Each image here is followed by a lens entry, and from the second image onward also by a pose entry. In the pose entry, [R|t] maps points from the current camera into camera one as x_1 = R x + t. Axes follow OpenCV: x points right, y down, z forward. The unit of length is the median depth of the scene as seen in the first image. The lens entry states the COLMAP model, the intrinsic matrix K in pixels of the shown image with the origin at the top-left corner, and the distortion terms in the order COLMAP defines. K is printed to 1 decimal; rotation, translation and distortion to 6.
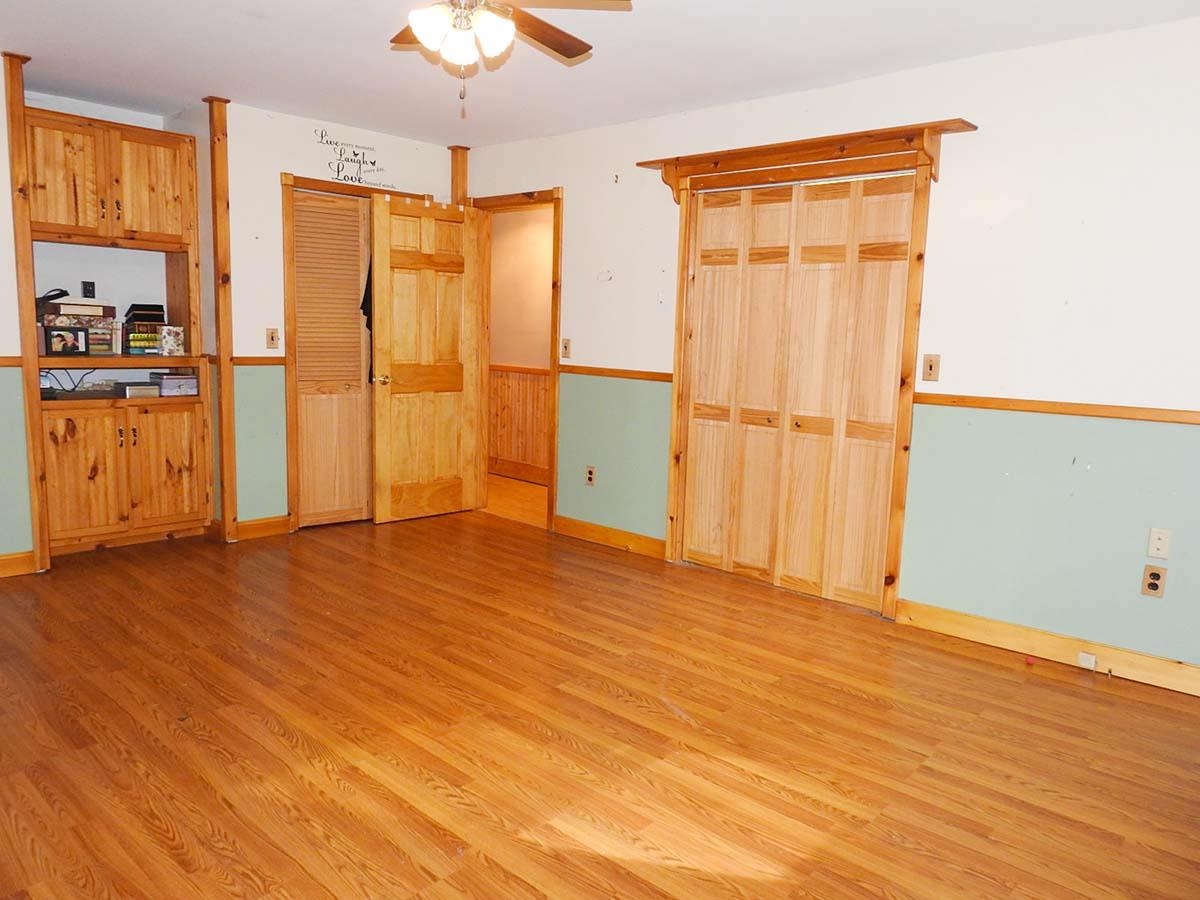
lens RADIAL K [[850.6, 0, 600.2], [0, 850.6, 440.4], [0, 0, 1]] dist [-0.010290, 0.005707]
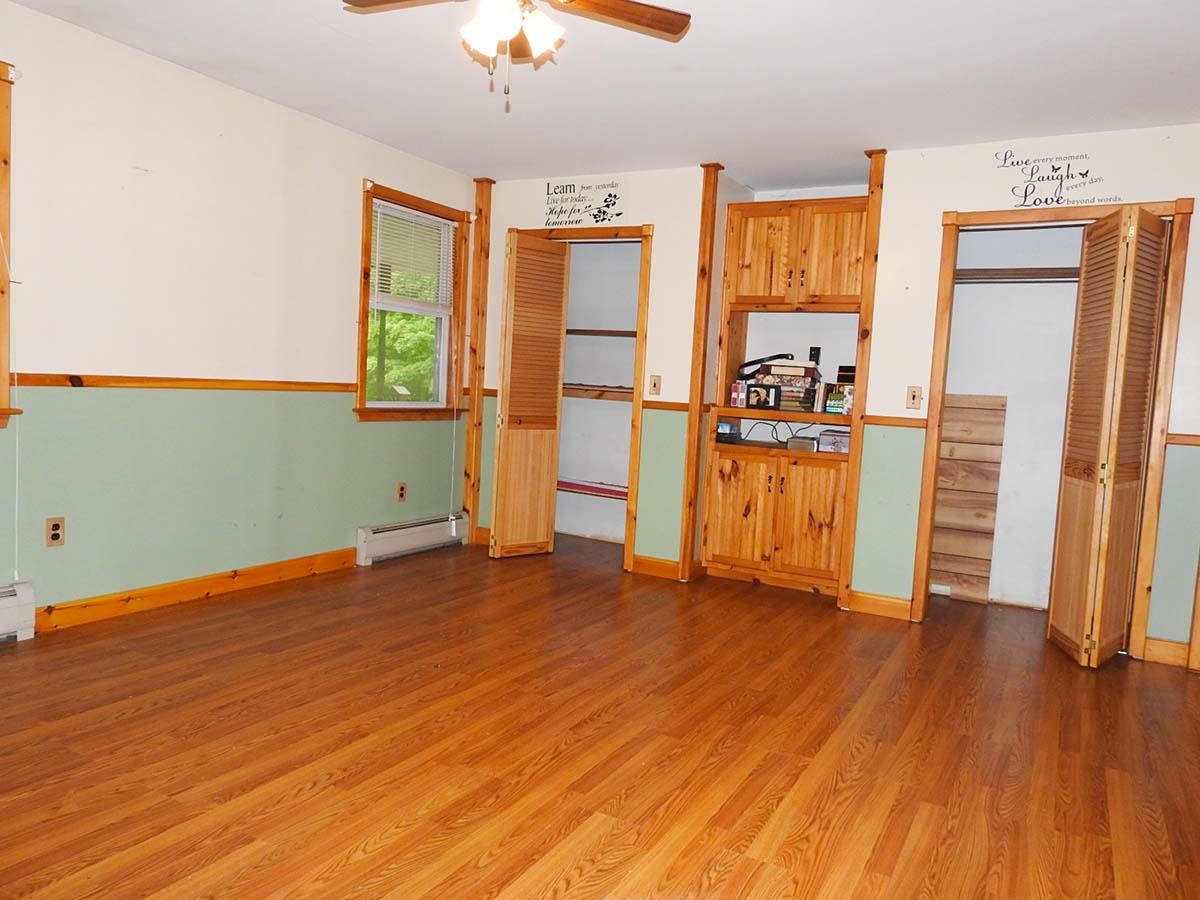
lens RADIAL K [[850.6, 0, 599.6], [0, 850.6, 447.4], [0, 0, 1]] dist [-0.010290, 0.005707]
pose [[0.236746, 0.051590, -0.970201, 0.456299], [-0.173137, 0.984846, 0.010120, -0.023124], [0.956020, 0.165582, 0.242090, 0.536433]]
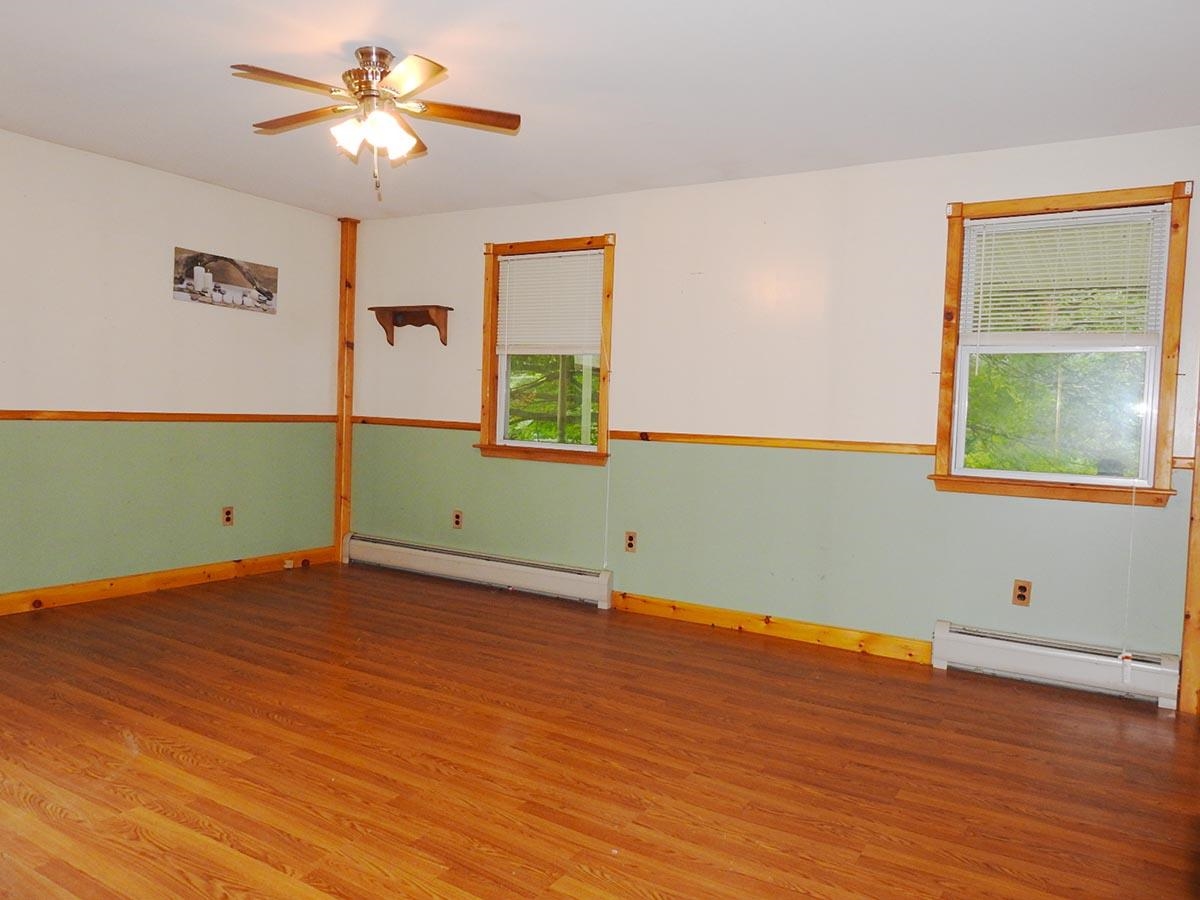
lens RADIAL K [[850.6, 0, 601.4], [0, 850.6, 455.3], [0, 0, 1]] dist [-0.010290, 0.005707]
pose [[-0.977679, -0.062870, -0.200477, -0.146810], [-0.097896, 0.980586, 0.169901, -0.150044], [0.185903, 0.185735, -0.964854, 1.312999]]
